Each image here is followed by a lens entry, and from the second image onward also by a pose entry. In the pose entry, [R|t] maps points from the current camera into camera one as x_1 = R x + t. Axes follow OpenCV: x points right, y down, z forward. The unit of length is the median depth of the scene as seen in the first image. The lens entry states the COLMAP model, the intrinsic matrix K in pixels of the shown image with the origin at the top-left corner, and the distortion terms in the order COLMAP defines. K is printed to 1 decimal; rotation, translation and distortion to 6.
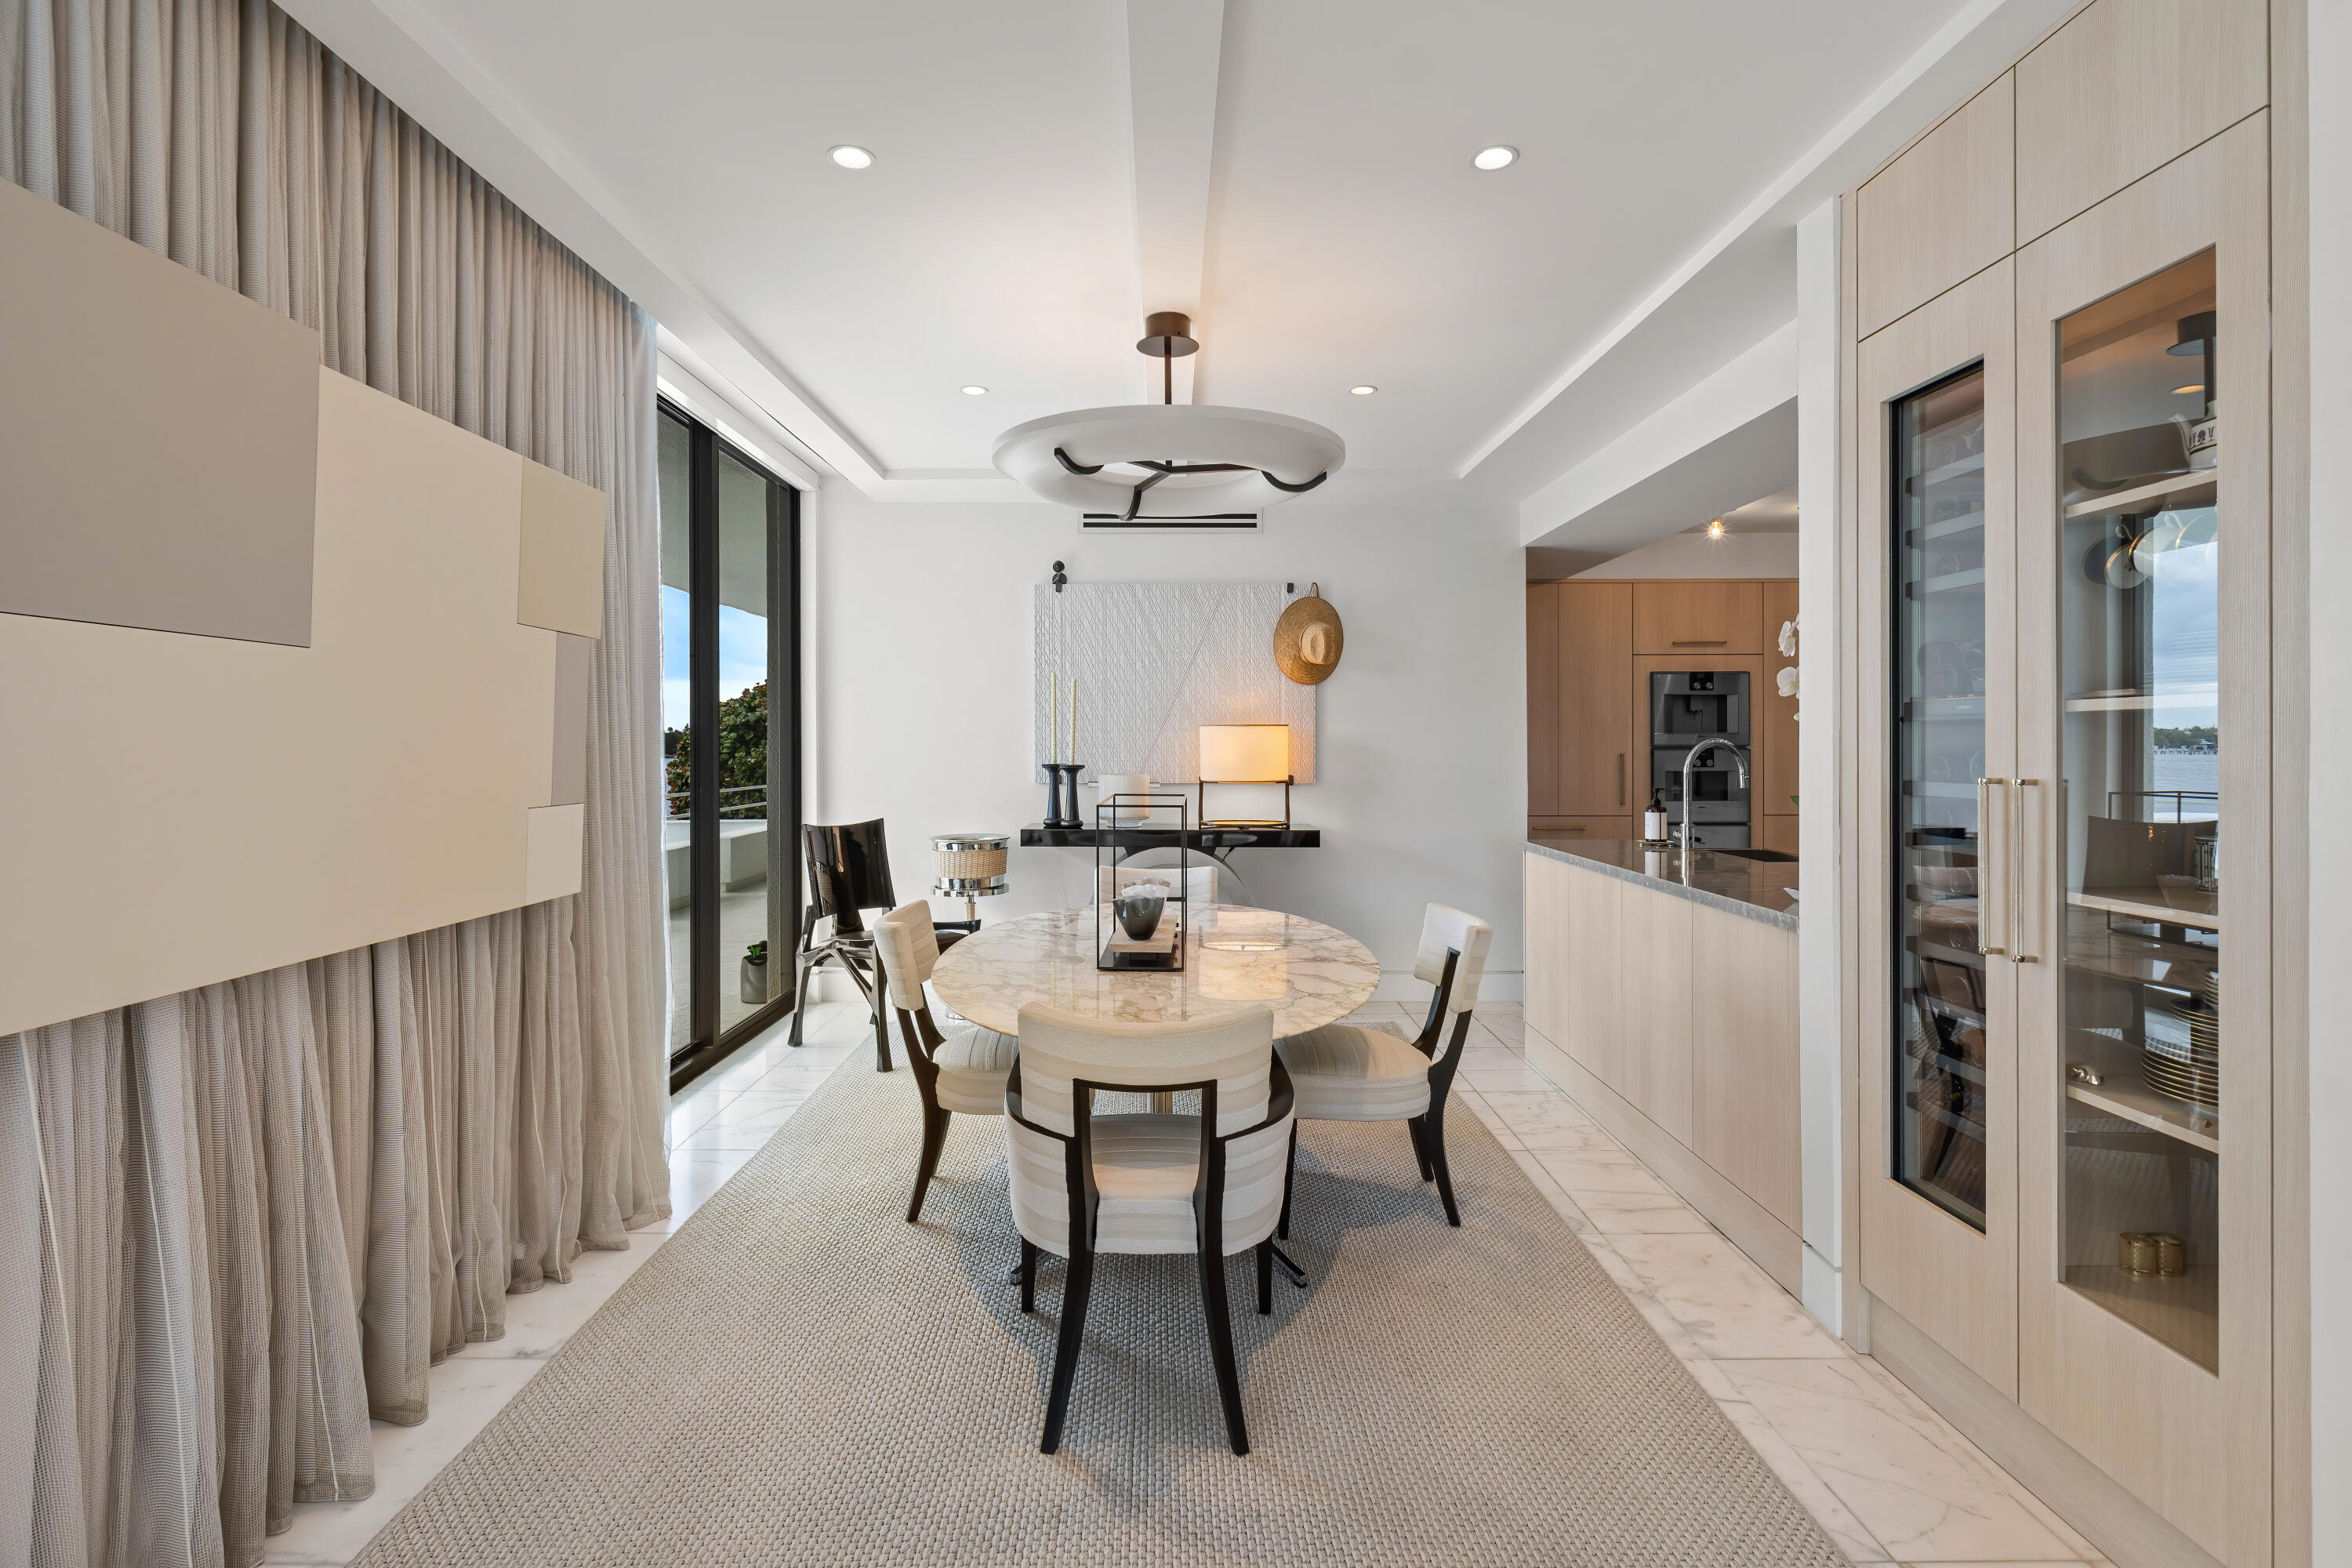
lens RADIAL K [[1129.8, 0, 1169.3], [0, 1129.8, 756.0], [0, 0, 1]] dist [0.000782, -0.000485]
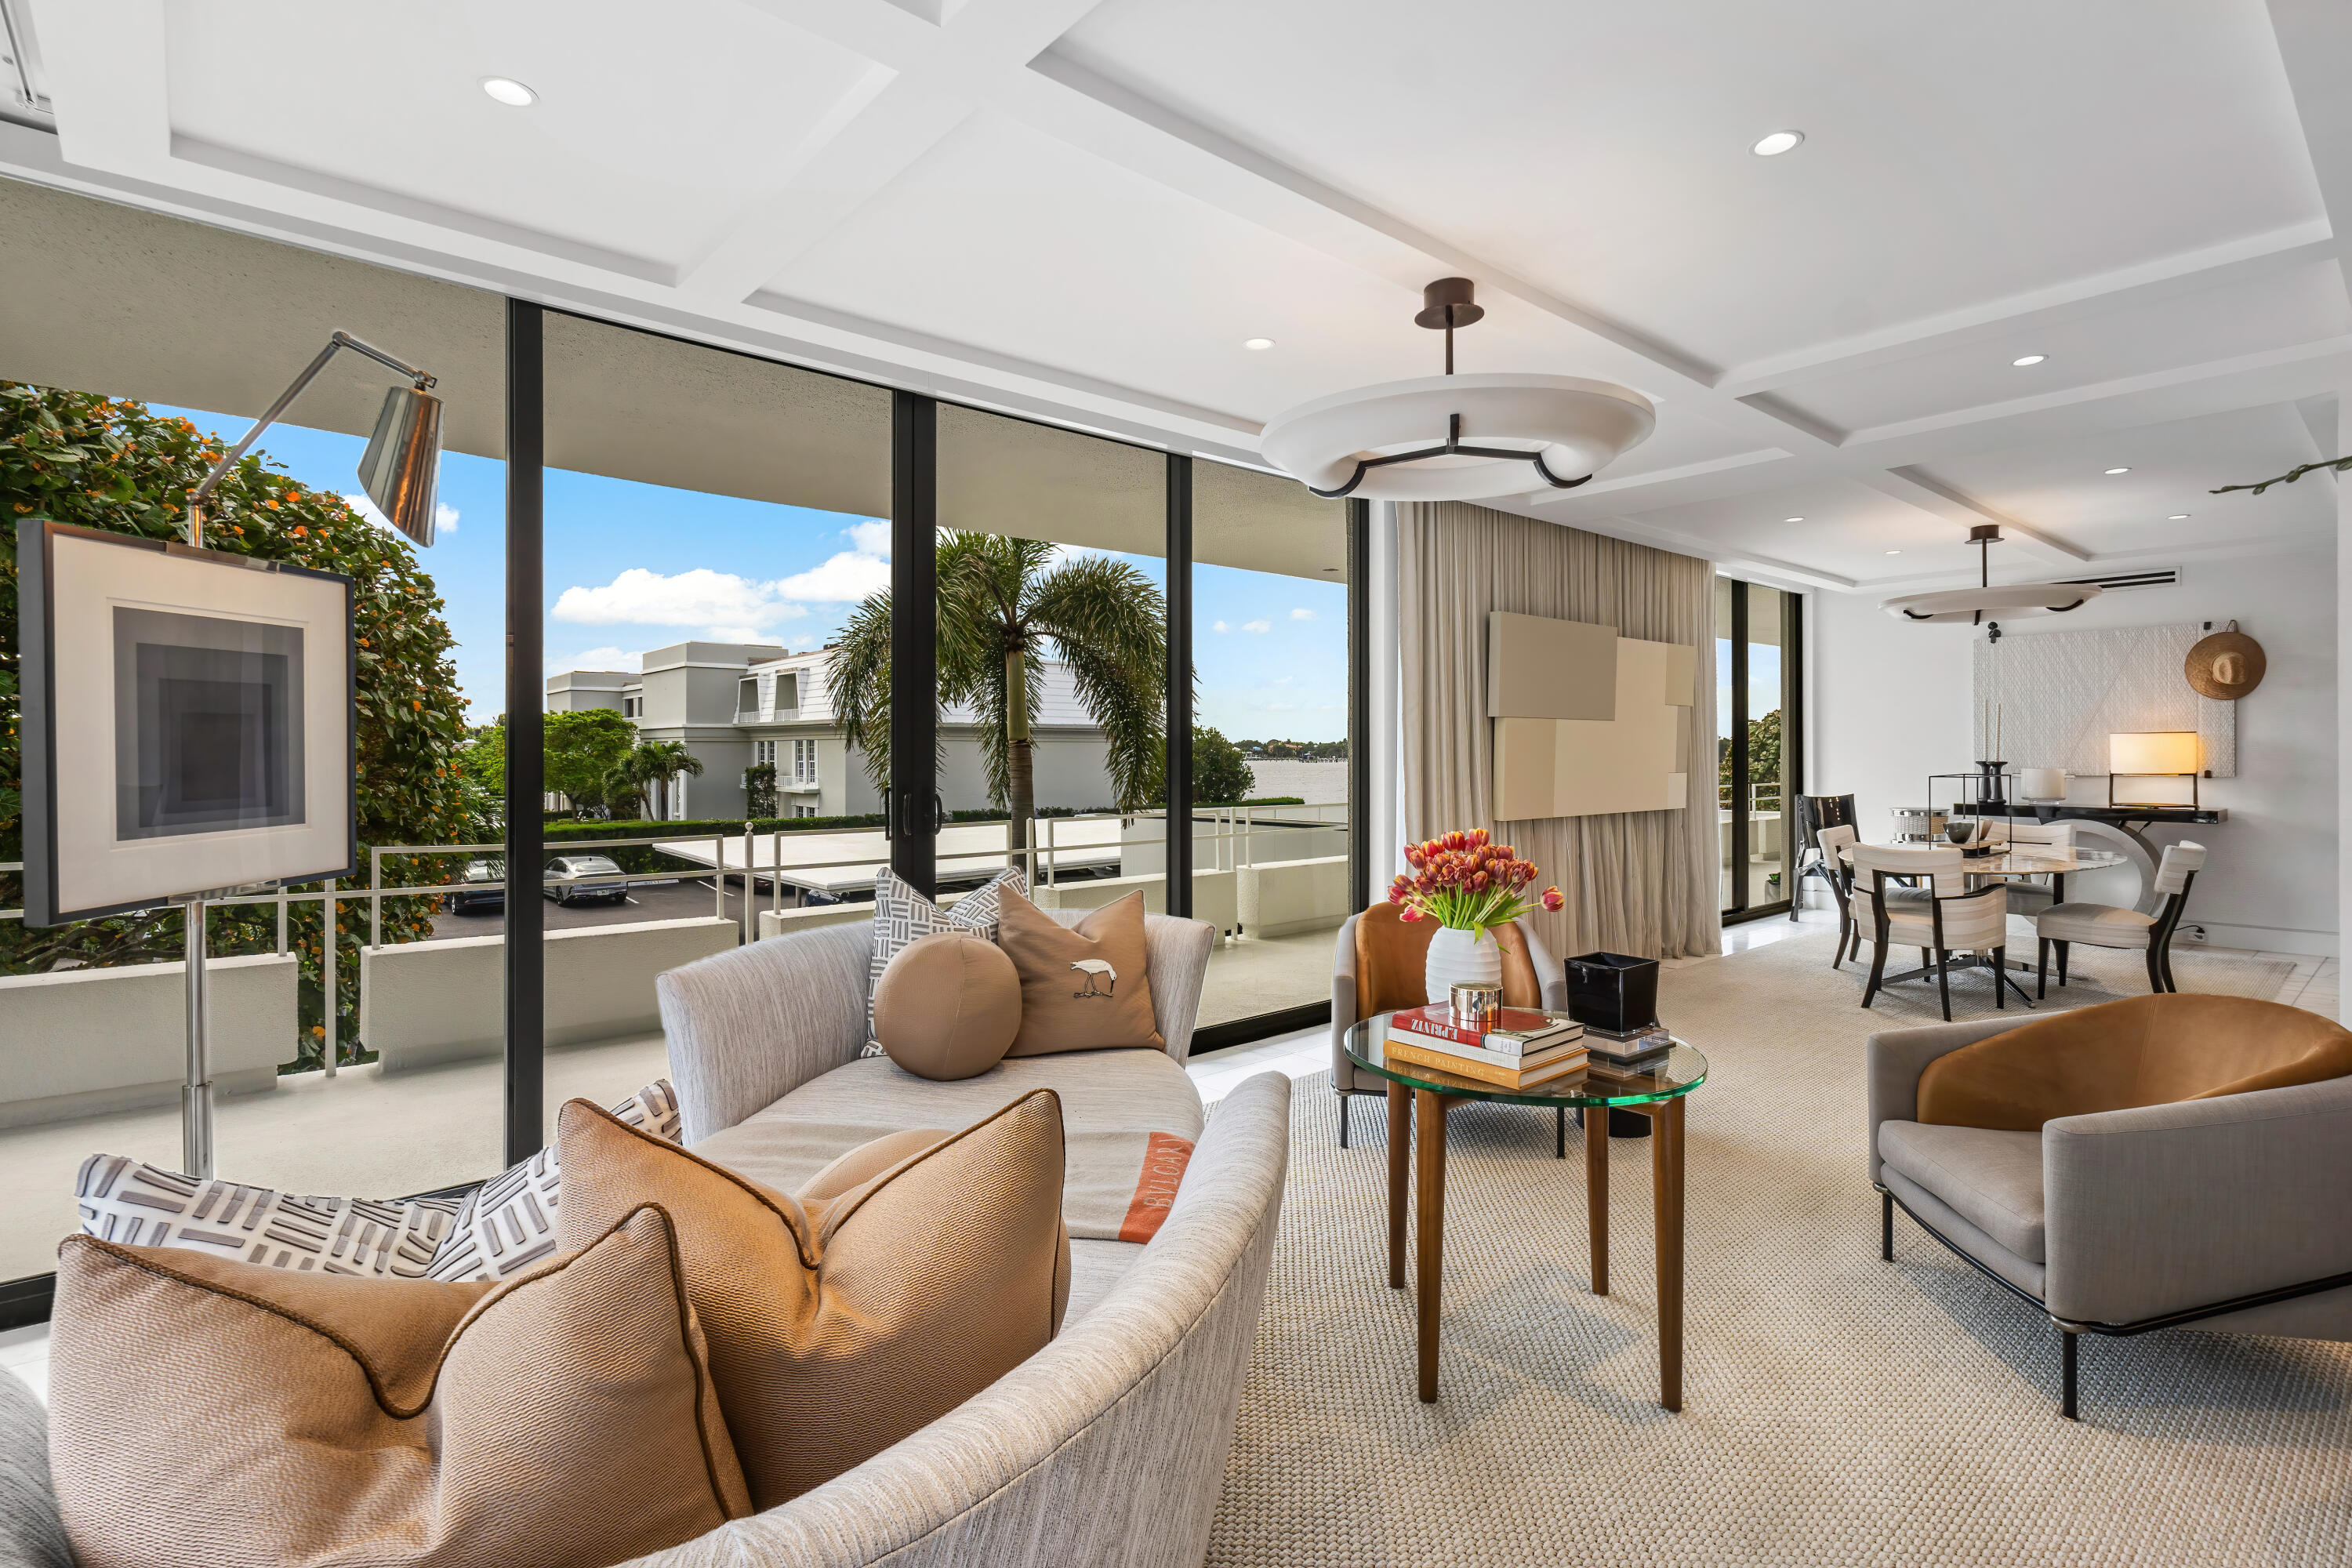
lens RADIAL K [[1129.8, 0, 1169.3], [0, 1129.8, 756.0], [0, 0, 1]] dist [0.000782, -0.000485]
pose [[0.645143, -0.004225, -0.764050, 0.343266], [-0.001638, 0.999975, -0.006913, 0.012278], [0.764060, 0.005711, 0.645120, -0.780653]]
